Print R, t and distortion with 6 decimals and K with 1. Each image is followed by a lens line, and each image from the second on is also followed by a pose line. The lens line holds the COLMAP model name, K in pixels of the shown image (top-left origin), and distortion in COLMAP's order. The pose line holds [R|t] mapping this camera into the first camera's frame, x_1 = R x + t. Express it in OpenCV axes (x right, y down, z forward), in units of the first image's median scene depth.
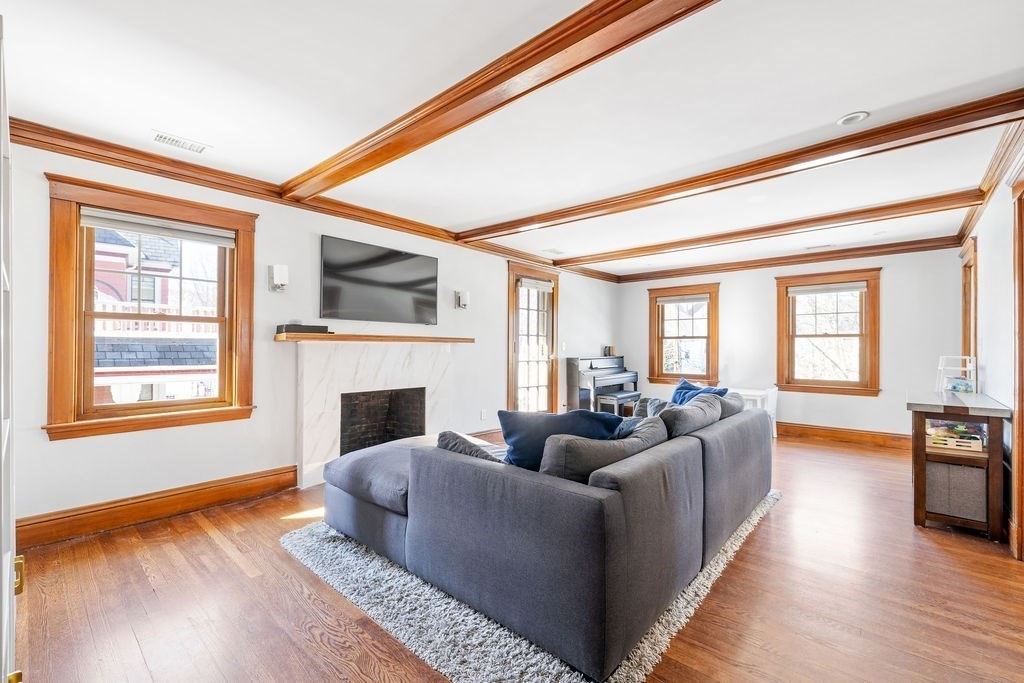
lens RADIAL K [[443.4, 0, 507.6], [0, 443.4, 344.4], [0, 0, 1]] dist [0.000701, 0.000253]
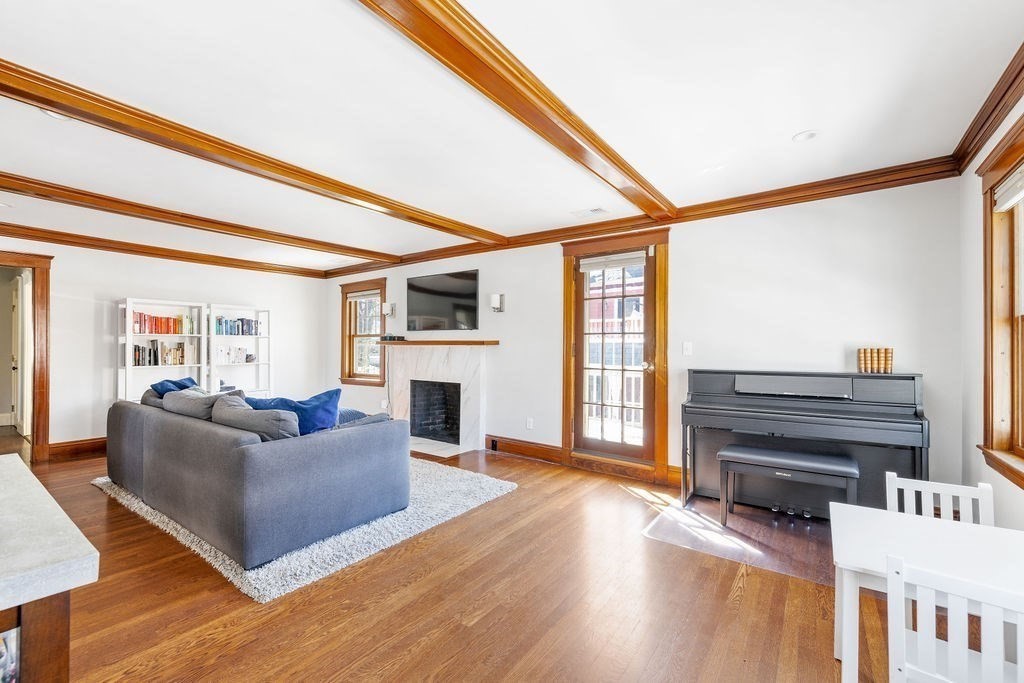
lens RADIAL K [[430.7, 0, 508.3], [0, 430.7, 345.6], [0, 0, 1]] dist [0.000217, -0.000119]
pose [[0.102807, -0.006052, -0.994683, 1.006727], [0.010444, 0.999933, -0.005004, 0.003153], [0.994647, -0.009874, 0.102863, 1.046054]]
